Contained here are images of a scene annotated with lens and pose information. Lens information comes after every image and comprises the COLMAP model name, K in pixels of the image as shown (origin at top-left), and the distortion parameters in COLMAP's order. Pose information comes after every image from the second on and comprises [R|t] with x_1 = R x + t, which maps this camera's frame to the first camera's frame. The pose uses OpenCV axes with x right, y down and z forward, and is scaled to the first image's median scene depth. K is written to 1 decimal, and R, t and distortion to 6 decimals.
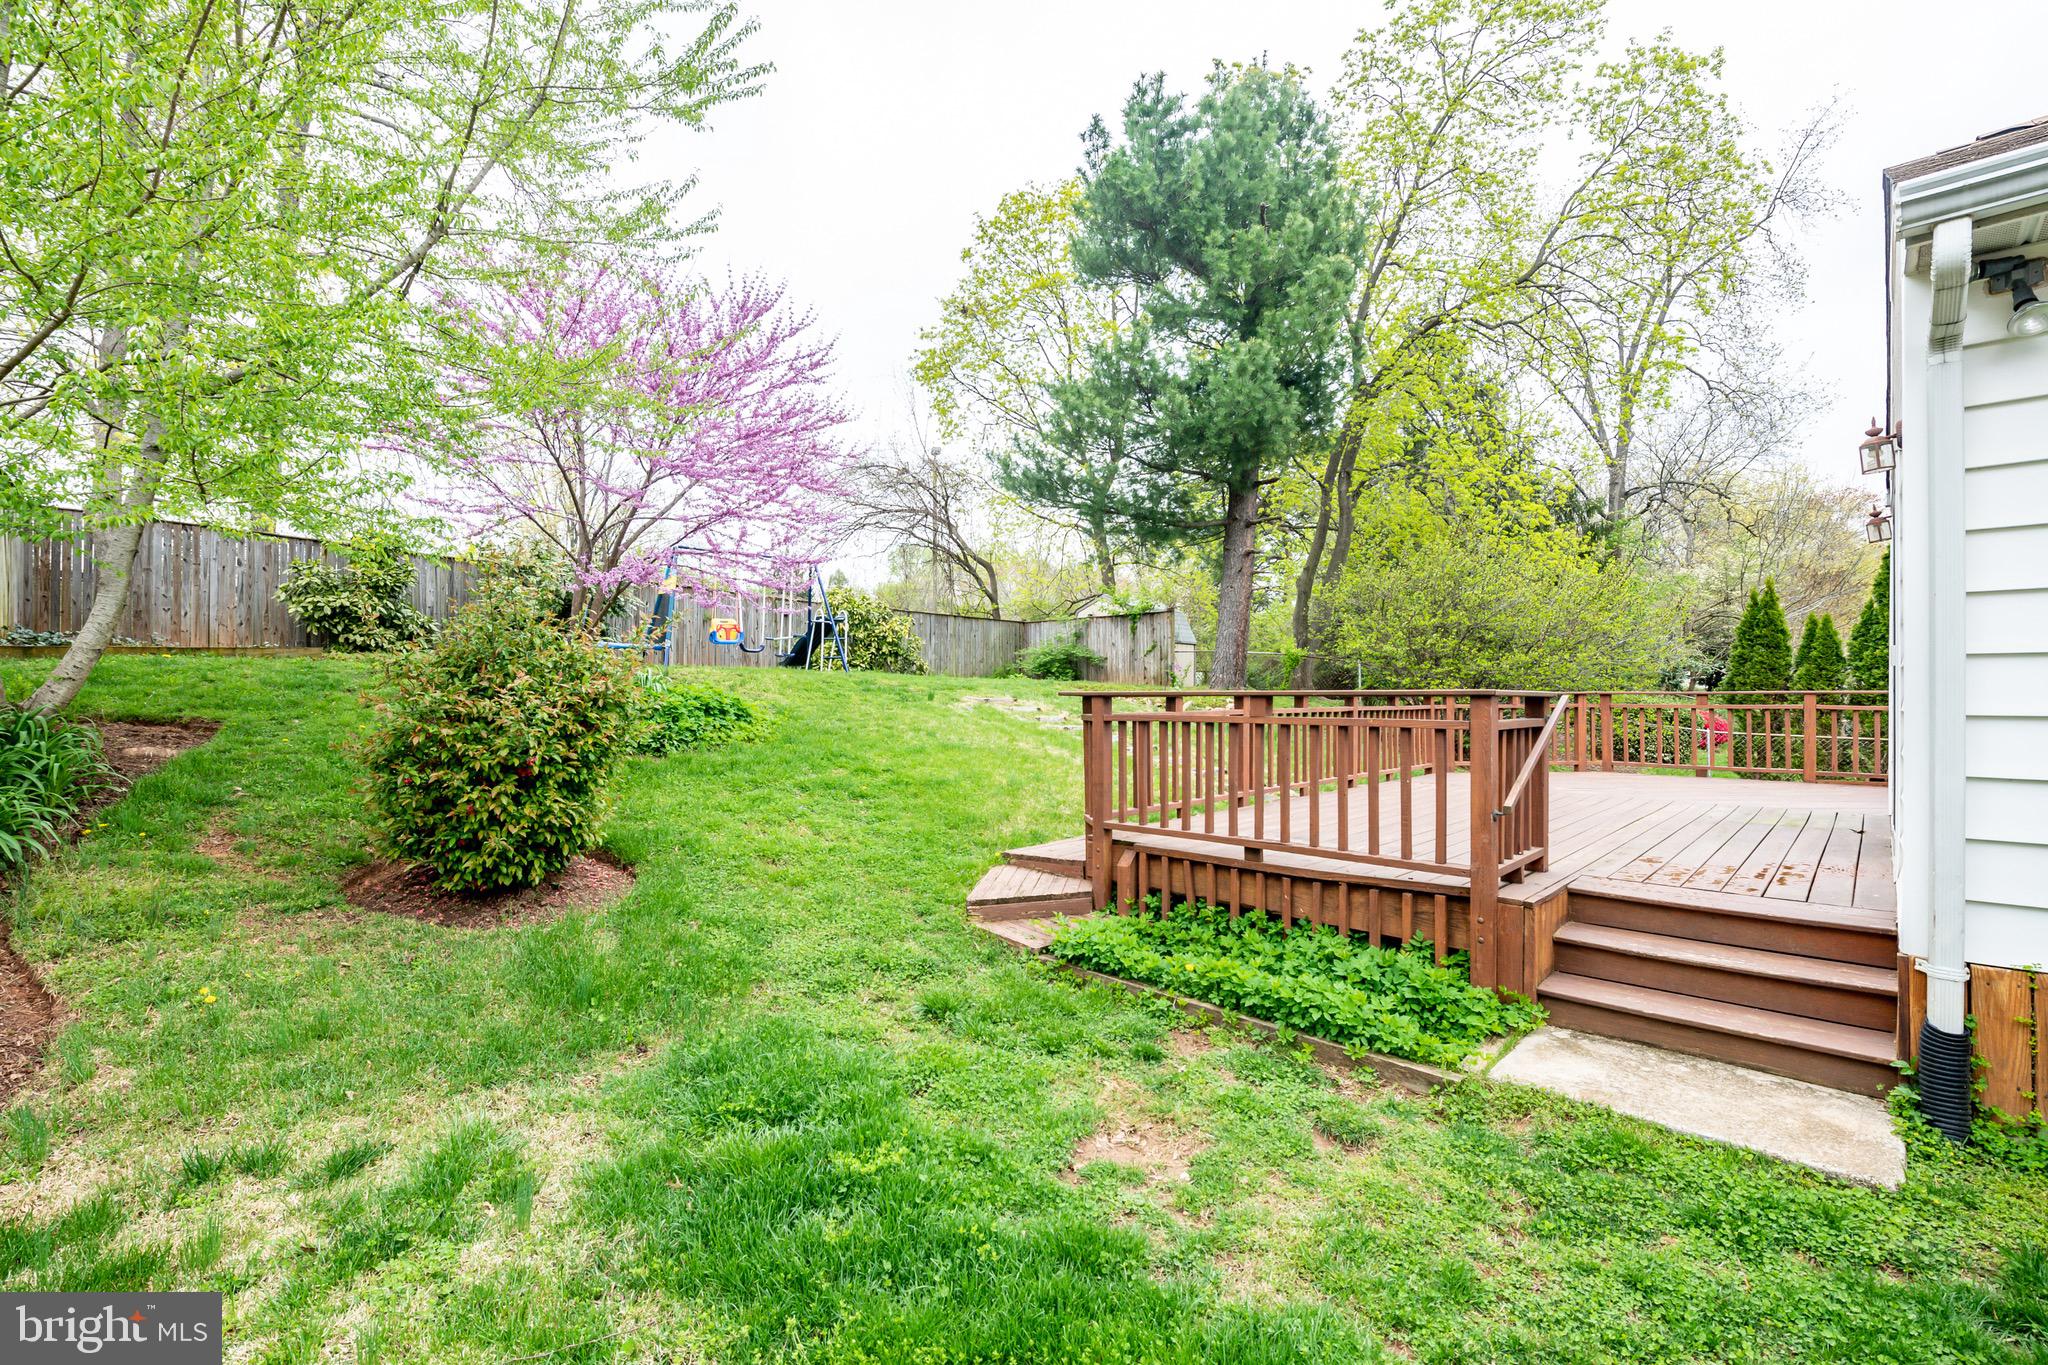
lens RADIAL K [[881.2, 0, 1026.2], [0, 881.2, 696.5], [0, 0, 1]] dist [-0.004816, -0.002590]
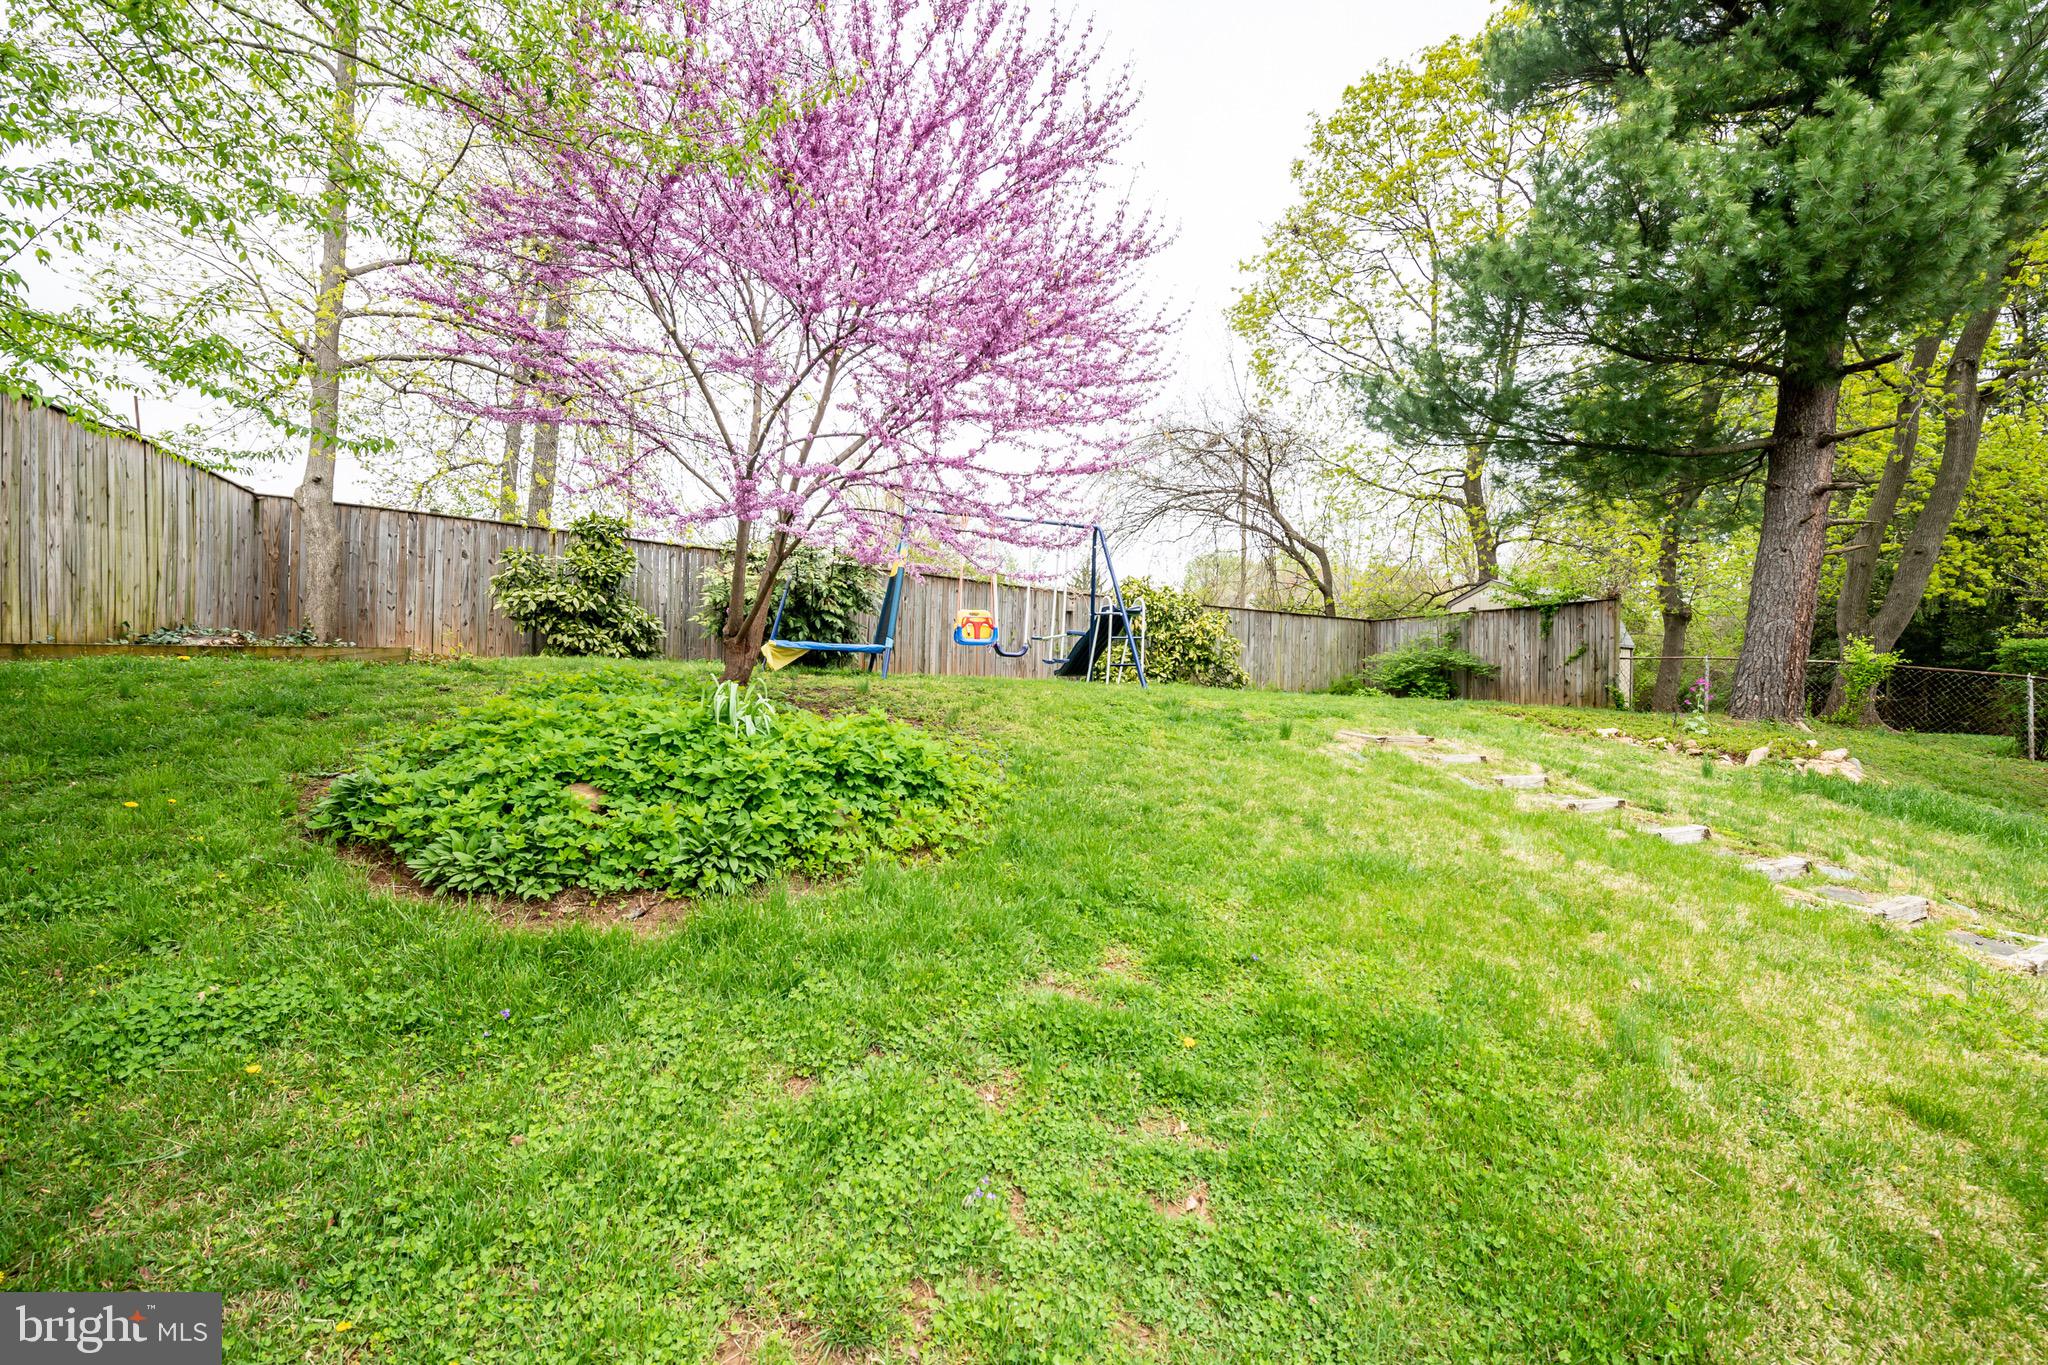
lens RADIAL K [[826.2, 0, 1024.6], [0, 826.2, 699.3], [0, 0, 1]] dist [-0.011505, -0.002124]
pose [[0.941915, 0.018445, -0.335346, -0.062545], [-0.019613, 0.999808, -0.000095, -0.013054], [0.335279, 0.006667, 0.942095, 0.304249]]
